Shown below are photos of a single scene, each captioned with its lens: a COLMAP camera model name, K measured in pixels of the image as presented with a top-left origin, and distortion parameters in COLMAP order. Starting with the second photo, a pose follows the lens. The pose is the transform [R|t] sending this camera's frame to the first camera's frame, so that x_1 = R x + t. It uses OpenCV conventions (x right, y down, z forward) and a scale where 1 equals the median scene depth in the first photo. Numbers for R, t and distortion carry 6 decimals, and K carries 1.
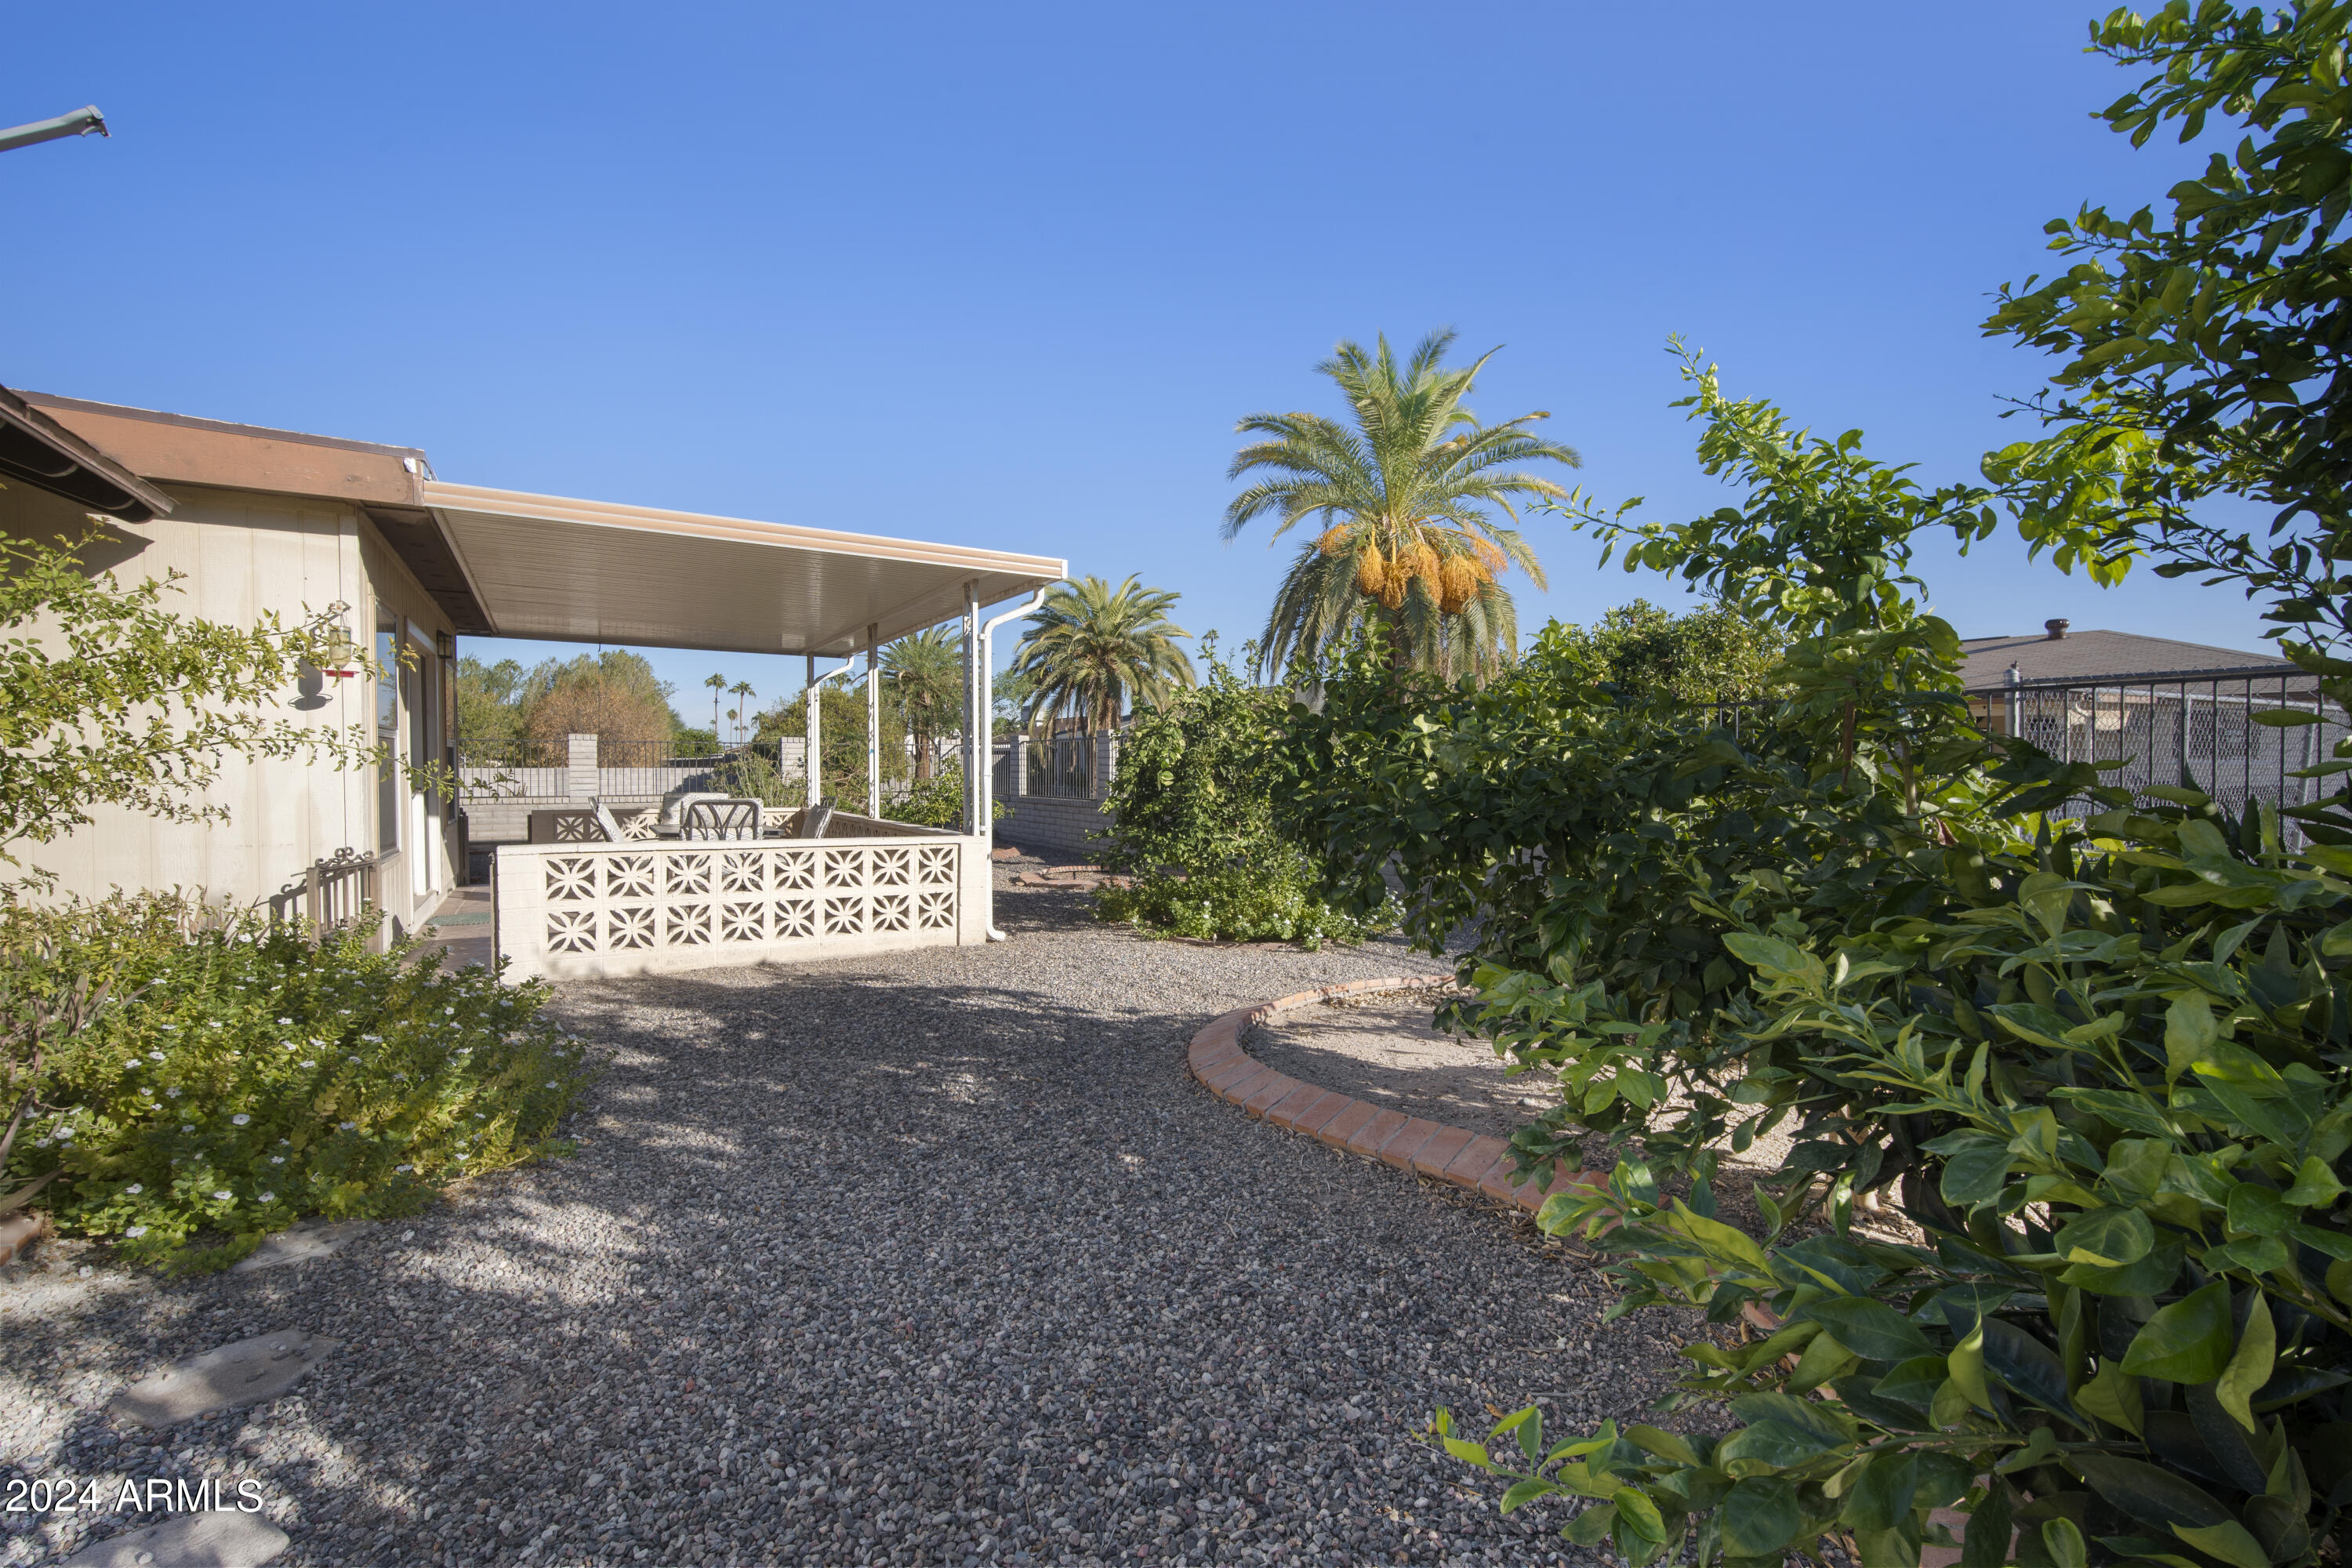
lens RADIAL K [[1025.4, 0, 1182.0], [0, 1025.4, 780.7], [0, 0, 1]] dist [-0.008629, 0.000496]
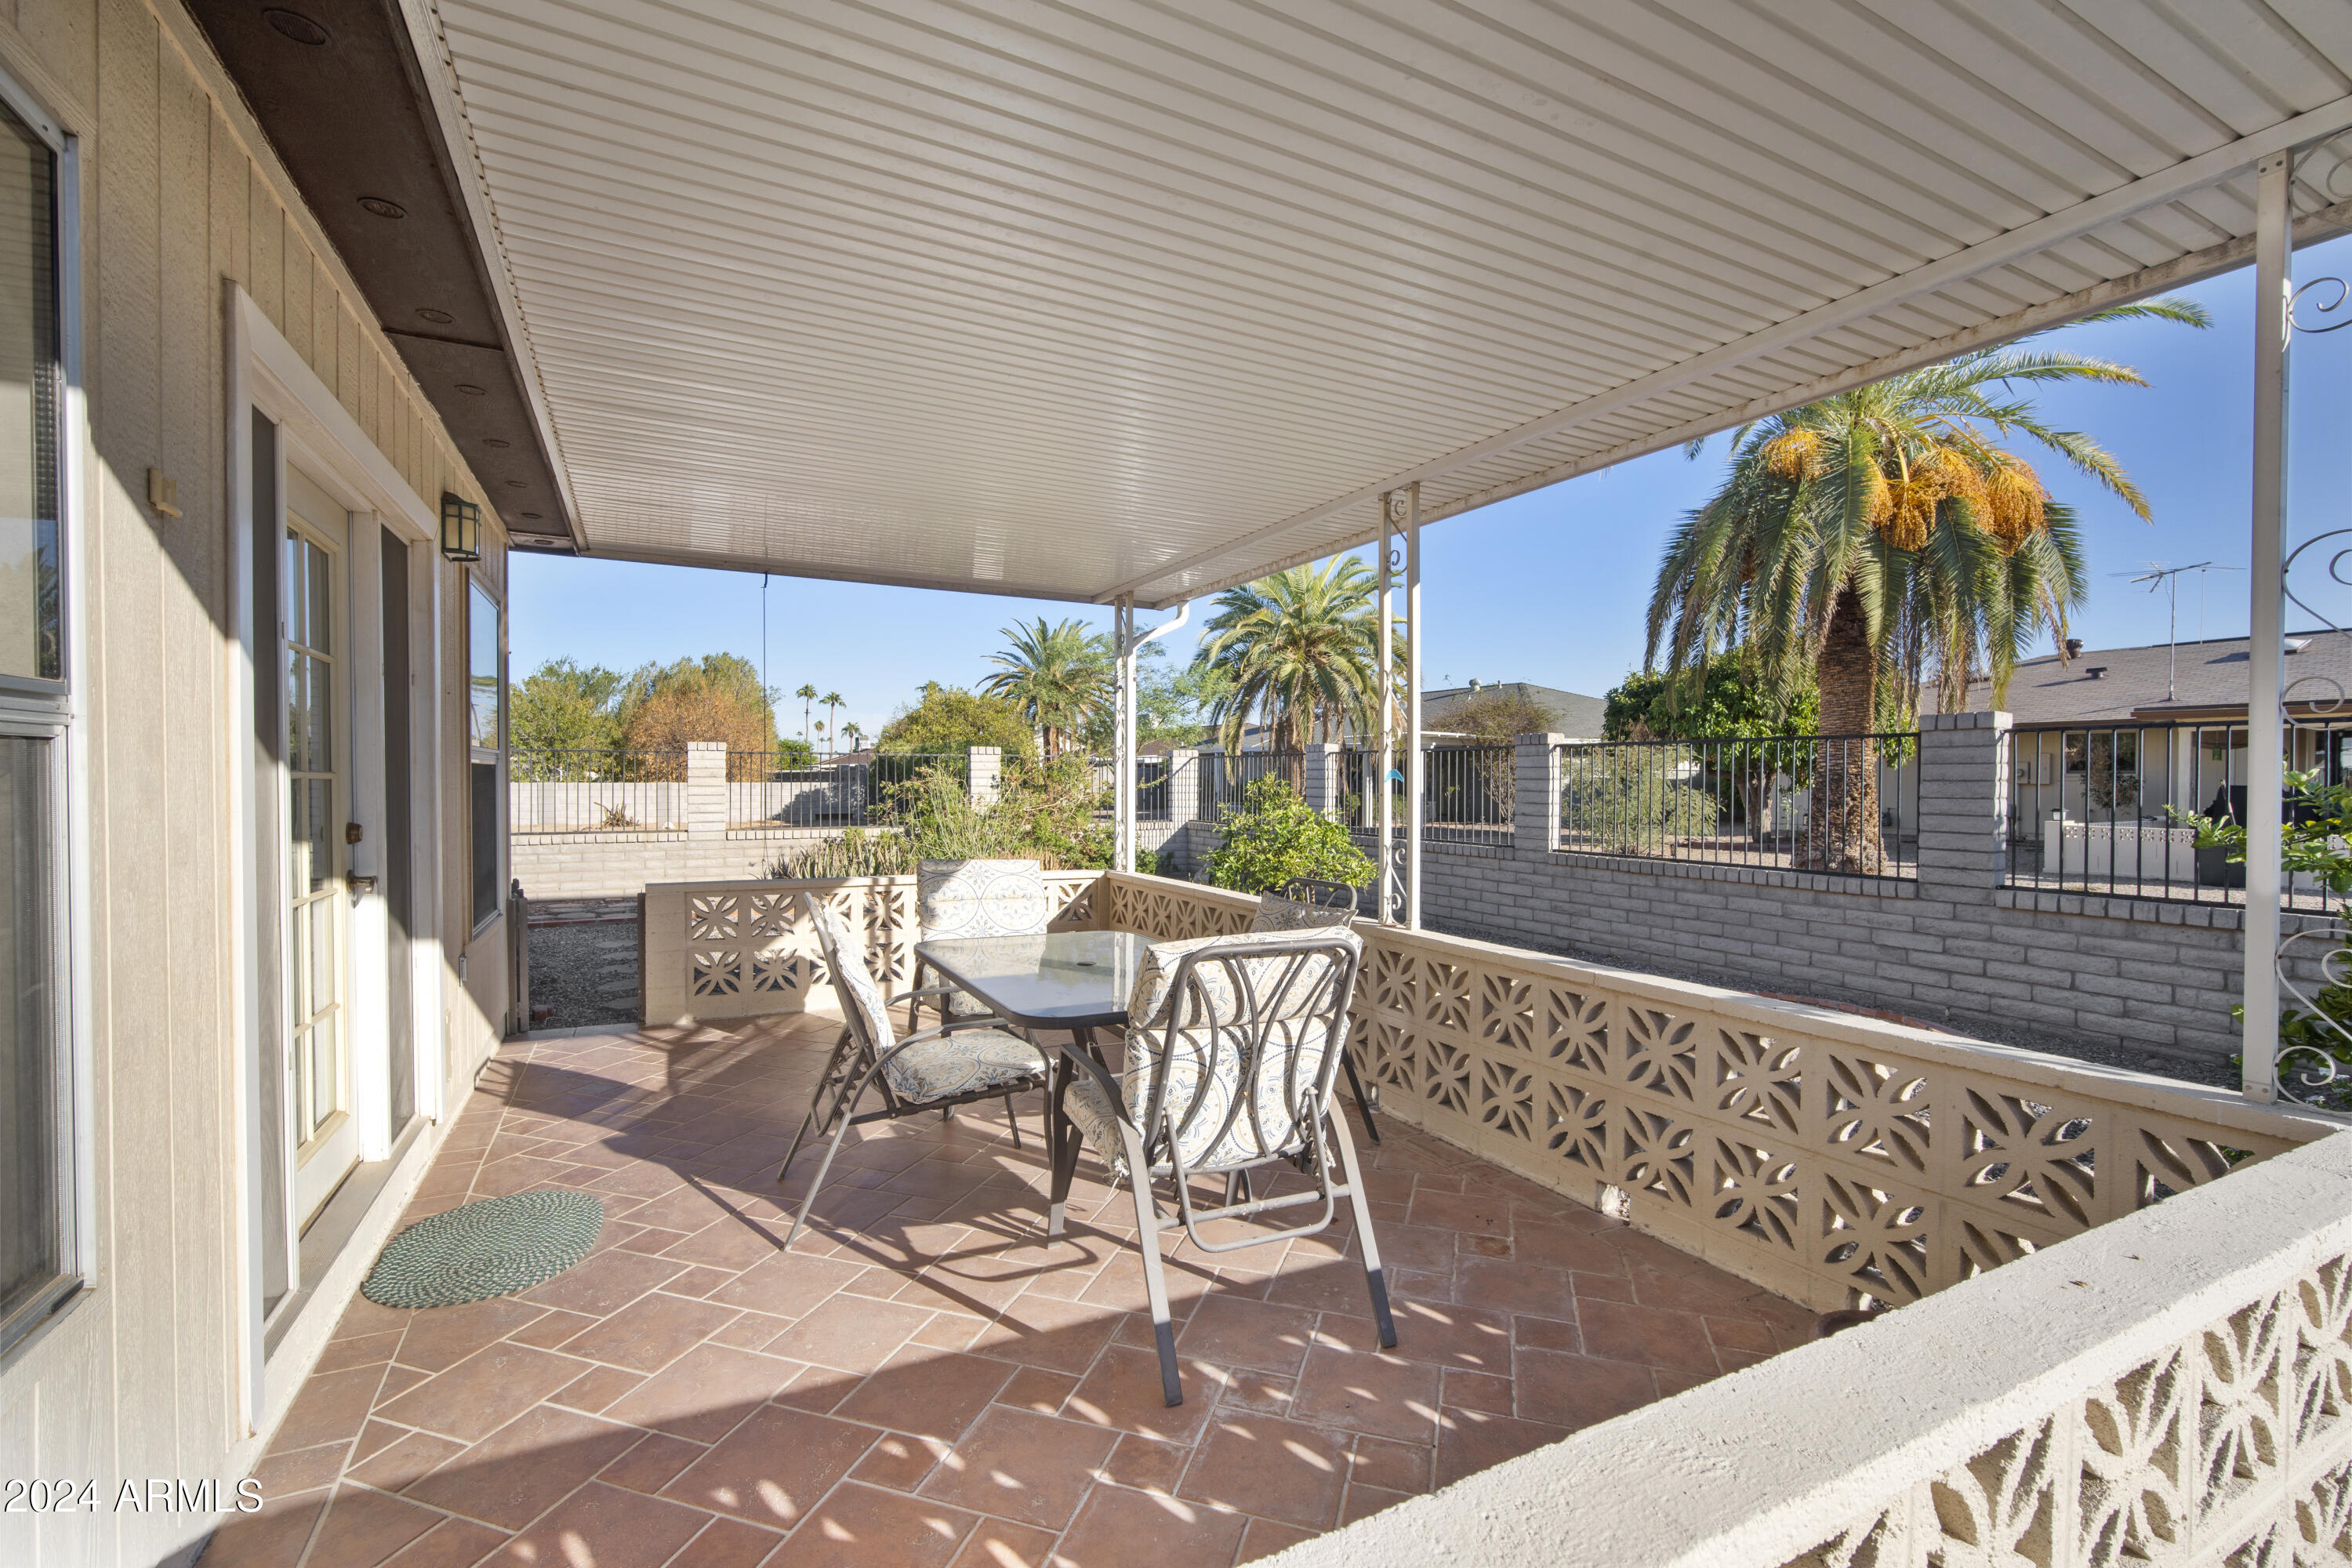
lens RADIAL K [[1025.4, 0, 1182.0], [0, 1025.4, 780.7], [0, 0, 1]] dist [-0.008629, 0.000496]
pose [[0.997572, 0.002560, -0.069592, -0.122056], [-0.003343, 0.999932, -0.011138, -0.006941], [0.069559, 0.011343, 0.997513, 0.185387]]
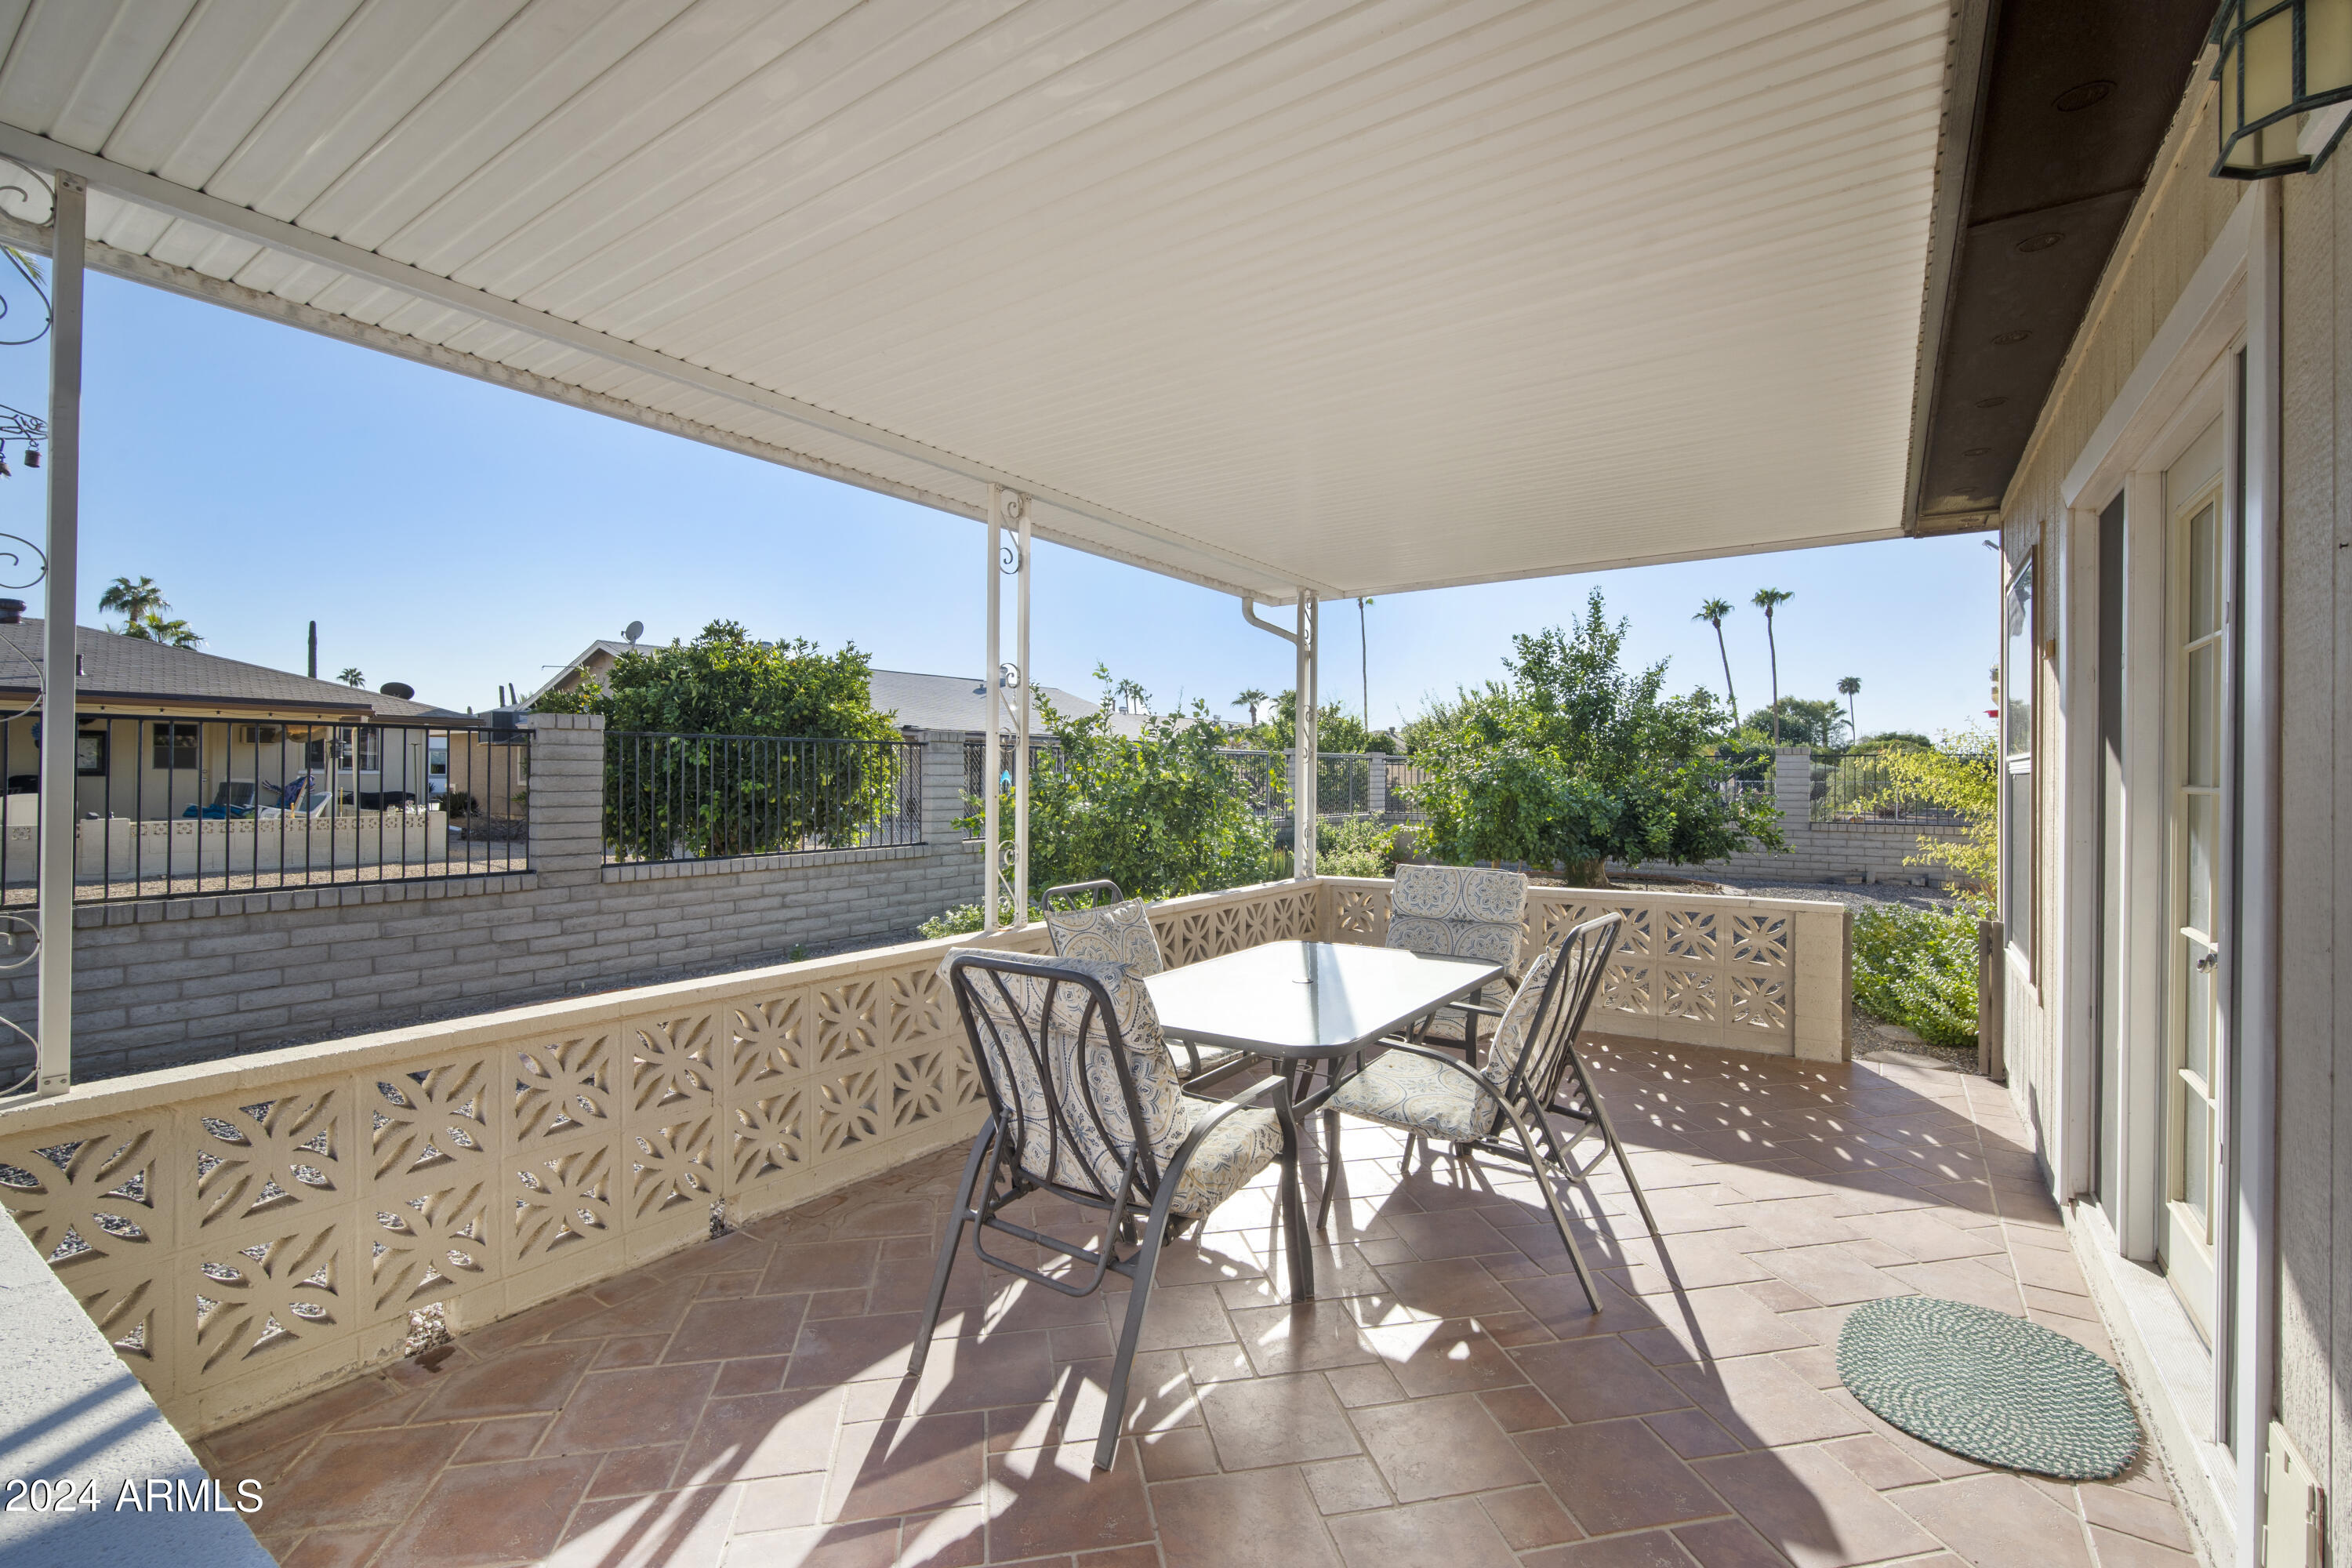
lens RADIAL K [[1025.4, 0, 1182.0], [0, 1025.4, 780.7], [0, 0, 1]] dist [-0.008629, 0.000496]
pose [[-0.417505, -0.006702, 0.908650, -0.233112], [0.008739, 0.999897, 0.011391, -0.009696], [-0.908633, 0.012696, -0.417403, 0.356565]]
